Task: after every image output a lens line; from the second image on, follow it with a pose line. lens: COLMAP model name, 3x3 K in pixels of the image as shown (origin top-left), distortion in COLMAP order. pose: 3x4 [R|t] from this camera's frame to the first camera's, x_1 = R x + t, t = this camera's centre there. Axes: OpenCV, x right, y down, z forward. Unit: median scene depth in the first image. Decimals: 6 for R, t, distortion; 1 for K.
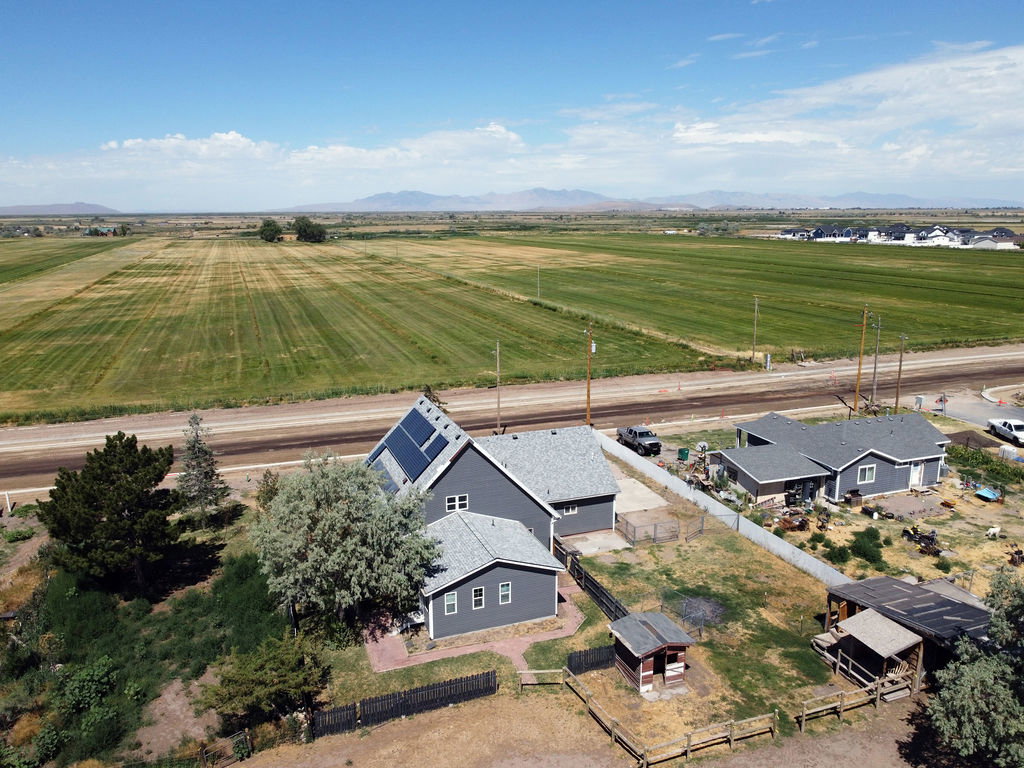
lens RADIAL K [[778.4, 0, 507.8], [0, 778.4, 386.6], [0, 0, 1]] dist [-0.002754, -0.002599]
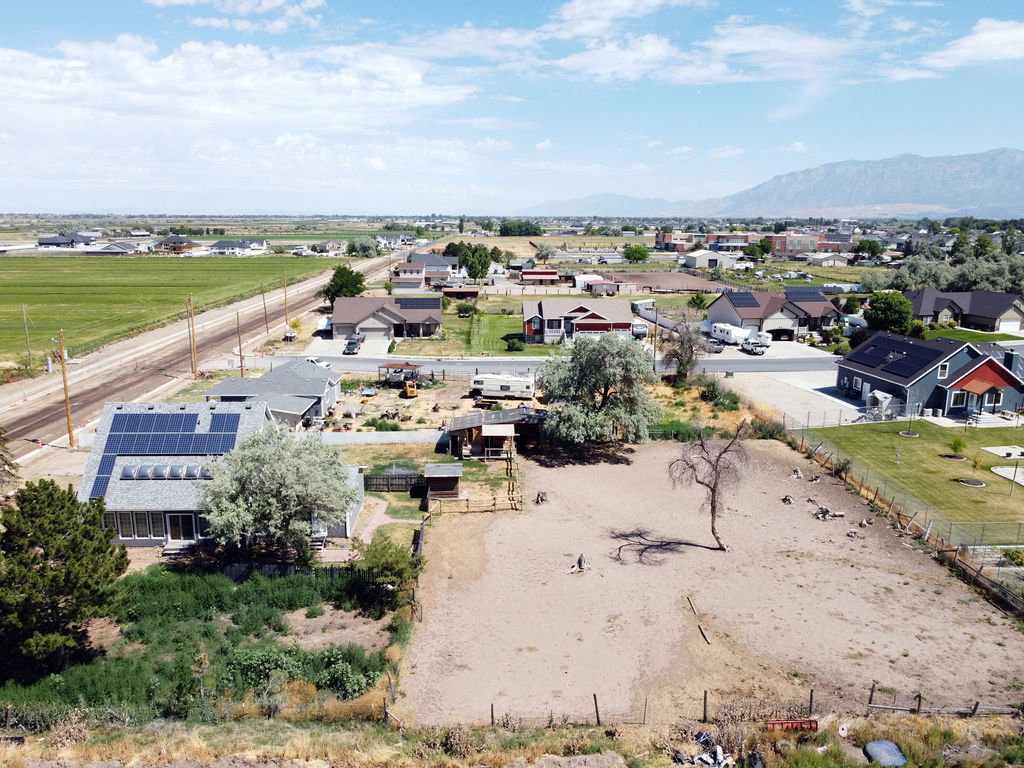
lens RADIAL K [[778.4, 0, 507.8], [0, 778.4, 386.6], [0, 0, 1]] dist [-0.002754, -0.002599]
pose [[0.310168, -0.195249, 0.930416, -0.193760], [0.204303, 0.969506, 0.135344, -0.008573], [-0.928470, 0.148107, 0.340600, 0.039885]]
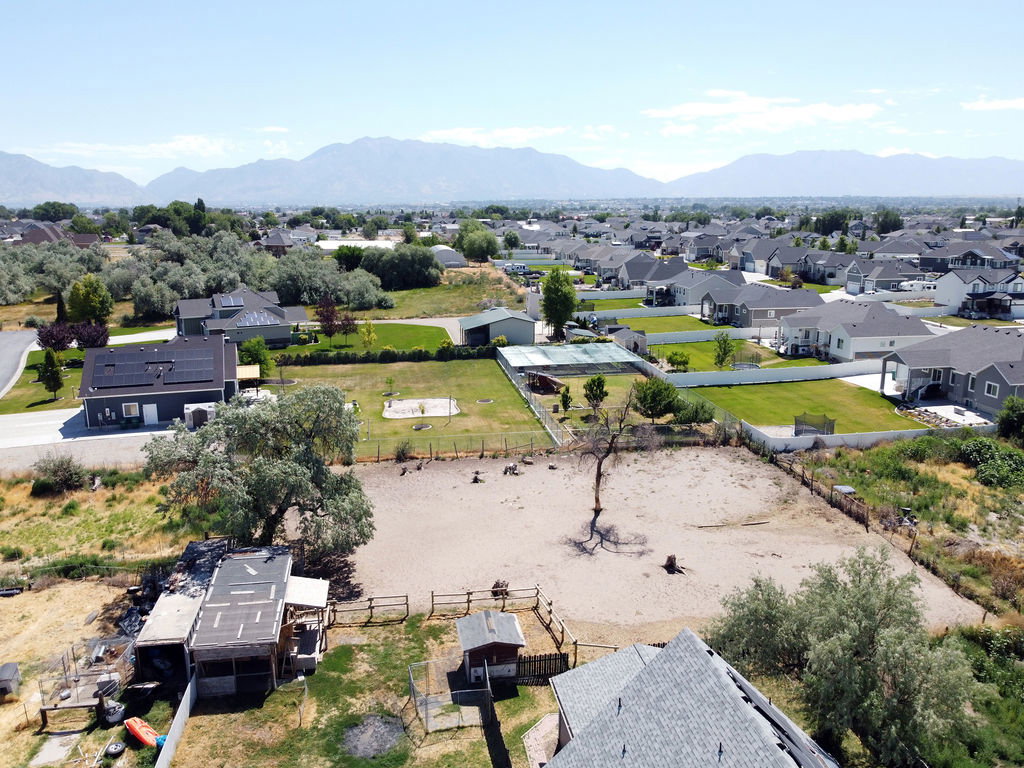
lens RADIAL K [[778.4, 0, 507.8], [0, 778.4, 386.6], [0, 0, 1]] dist [-0.002754, -0.002599]
pose [[-0.983538, -0.032230, 0.177804, -0.002860], [0.048664, 0.900370, 0.432395, -0.065022], [-0.174025, 0.433930, -0.883980, 0.264051]]
